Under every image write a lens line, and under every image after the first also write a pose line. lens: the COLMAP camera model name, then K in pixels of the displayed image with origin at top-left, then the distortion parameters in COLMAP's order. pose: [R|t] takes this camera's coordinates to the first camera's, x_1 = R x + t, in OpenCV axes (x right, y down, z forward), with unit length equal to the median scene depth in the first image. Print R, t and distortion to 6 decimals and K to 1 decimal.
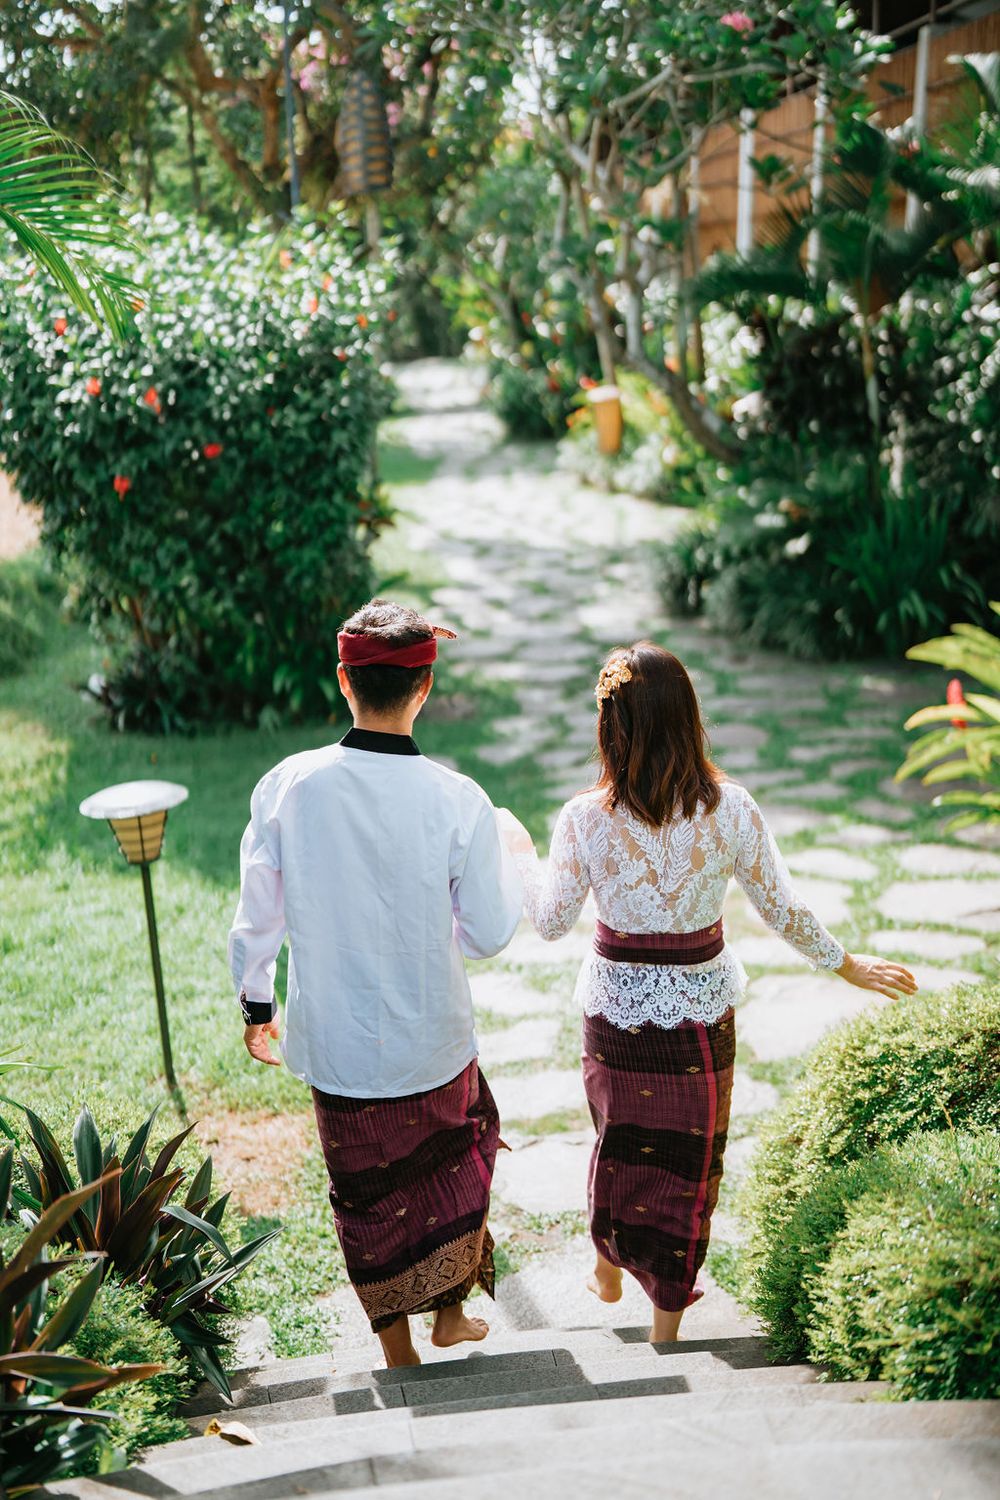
lens RADIAL K [[2050.2, 0, 470.3], [0, 2050.2, 746.2], [0, 0, 1]] dist [-0.151694, 0.938988]
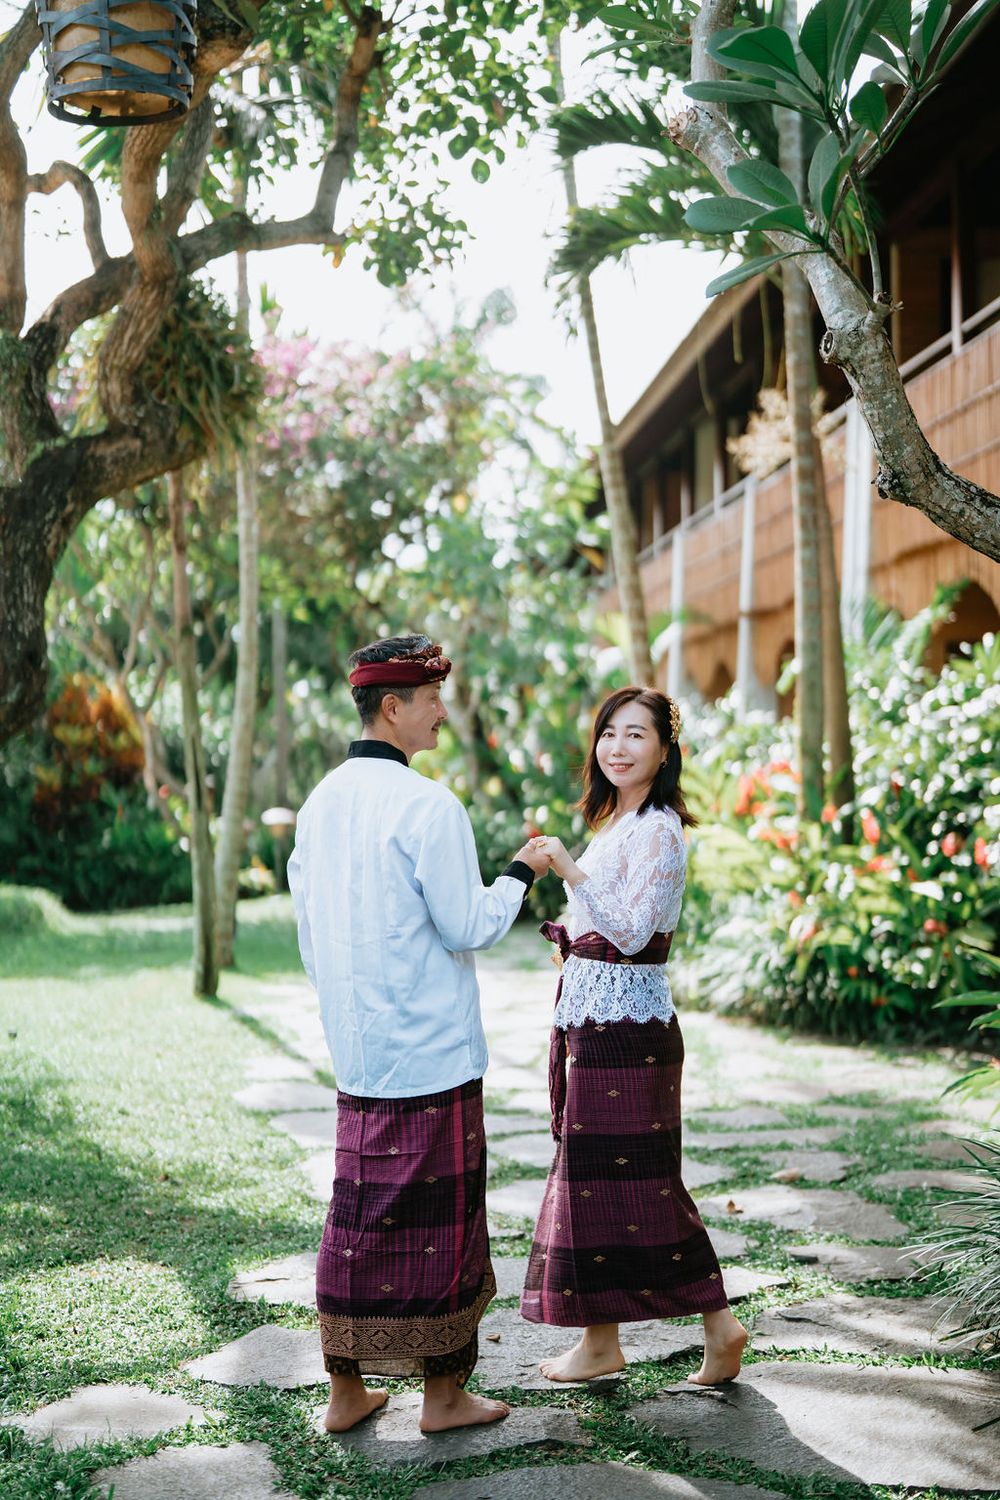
lens RADIAL K [[2050.2, 0, 470.3], [0, 2050.2, 746.2], [0, 0, 1]] dist [-0.151694, 0.938988]
pose [[0.998619, 0.046735, 0.024001, 0.008598], [-0.039173, 0.966767, -0.252641, -0.087762], [-0.035011, 0.251352, 0.967262, 0.777931]]
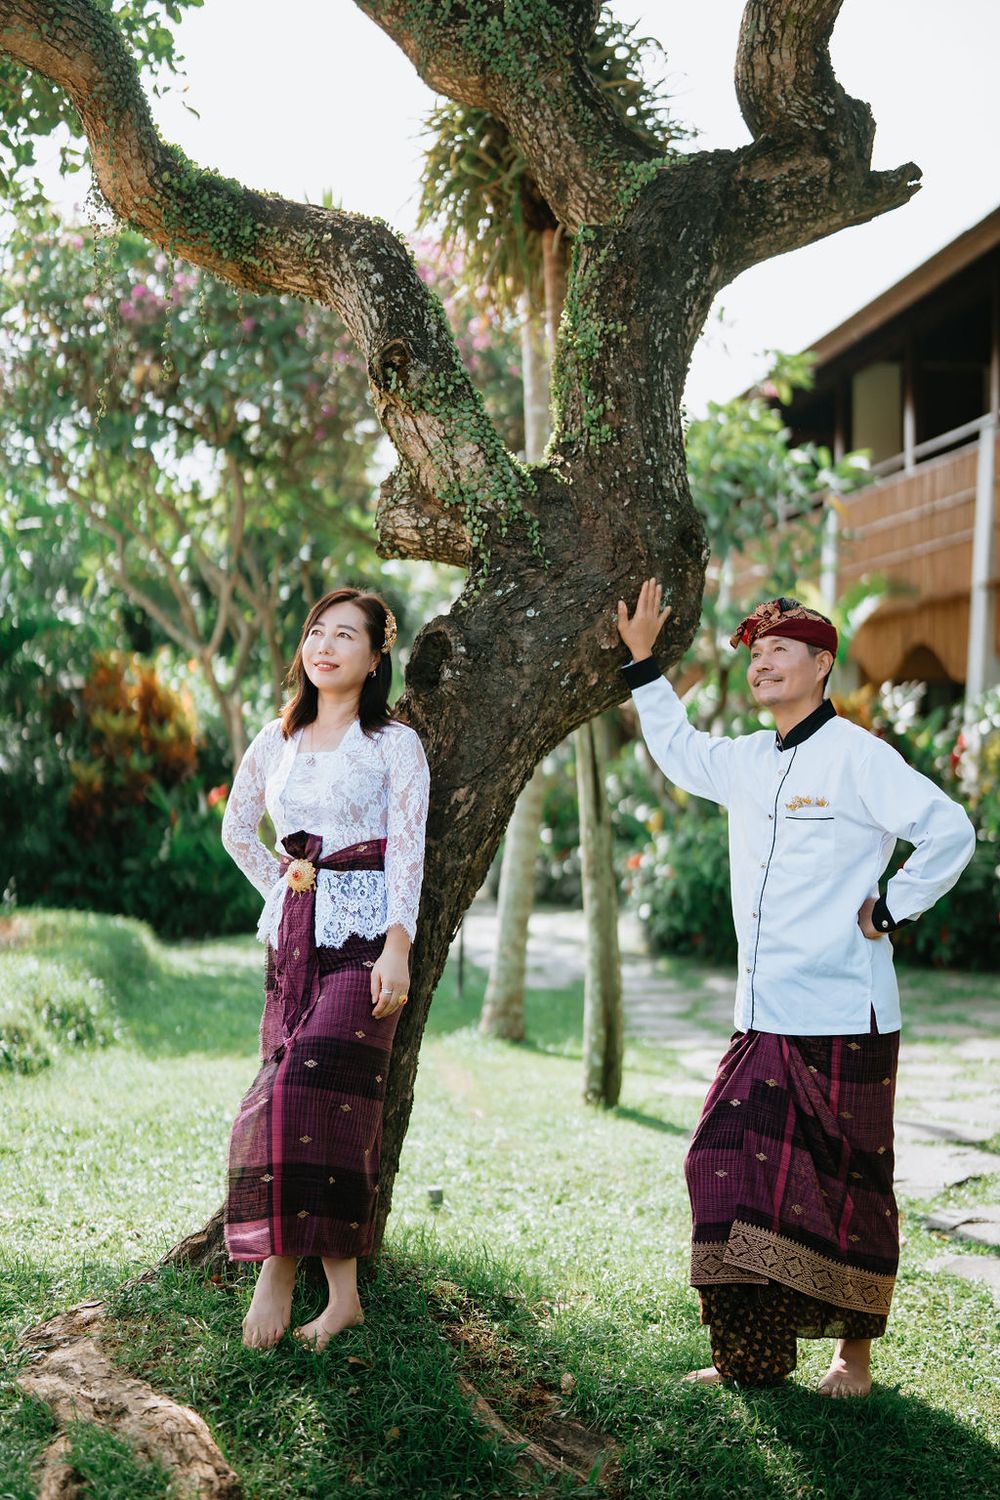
lens RADIAL K [[2046.6, 0, 490.9], [0, 2046.6, 745.1], [0, 0, 1]] dist [-0.143152, 0.903944]
pose [[0.992848, 0.057640, 0.104551, -0.178960], [-0.028845, 0.965599, -0.258429, -0.148786], [-0.115850, 0.253565, 0.960356, 1.078987]]
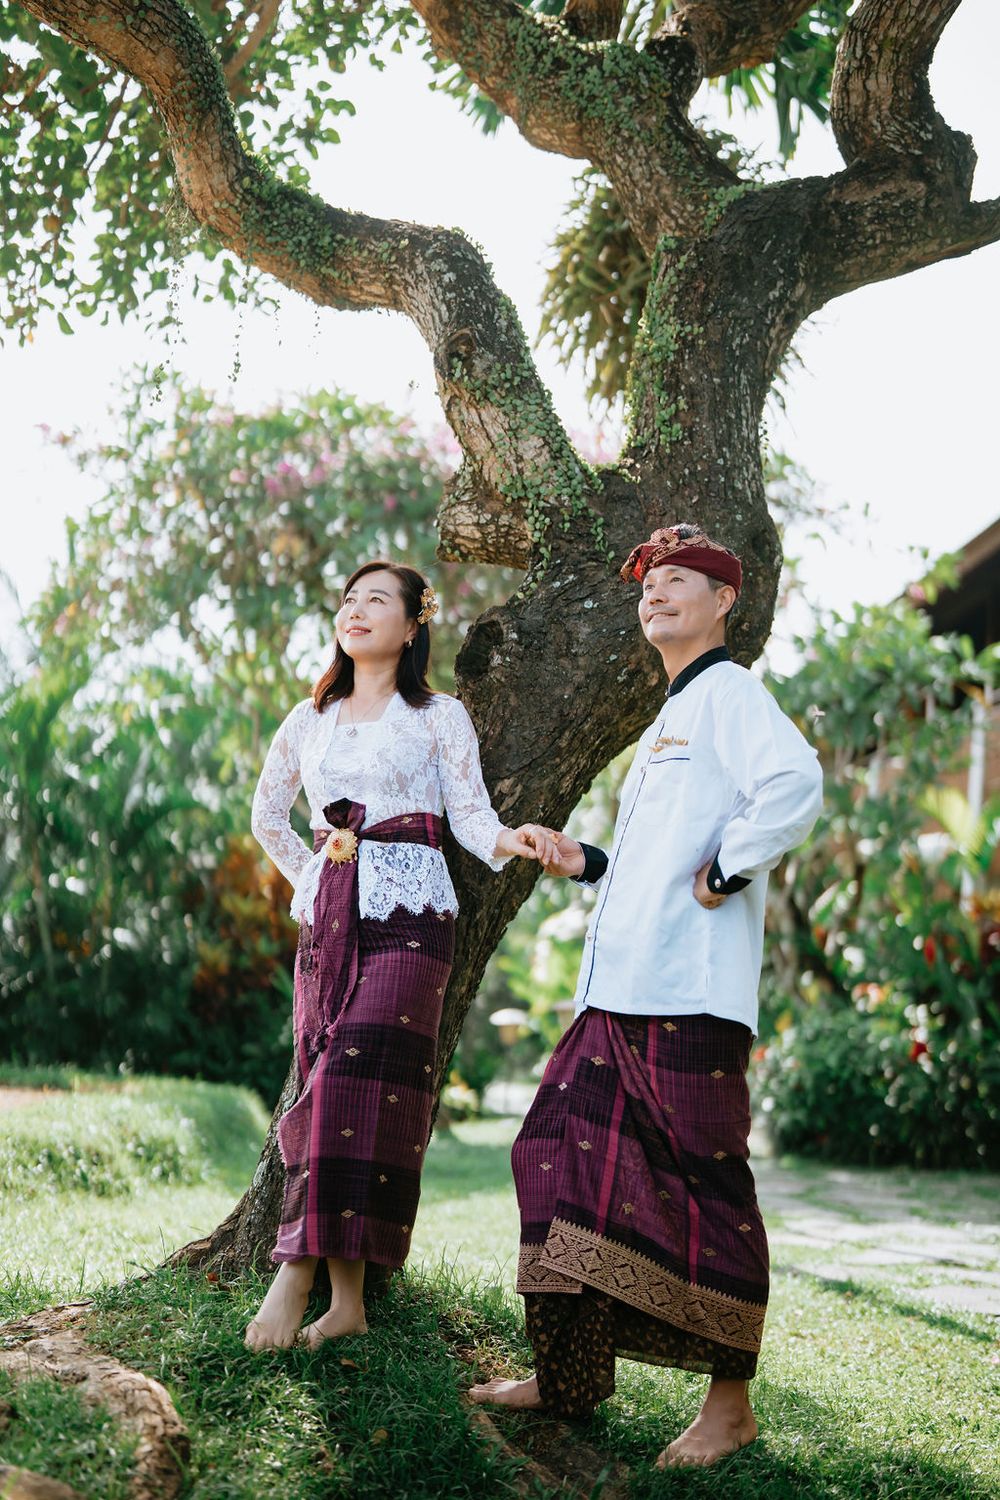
lens RADIAL K [[2050.2, 0, 470.3], [0, 2050.2, 746.2], [0, 0, 1]] dist [-0.151694, 0.938988]
pose [[0.994462, 0.104799, 0.007957, -0.158032], [-0.094499, 0.924724, -0.368722, -0.117181], [-0.046000, 0.365928, 0.929506, 1.104940]]
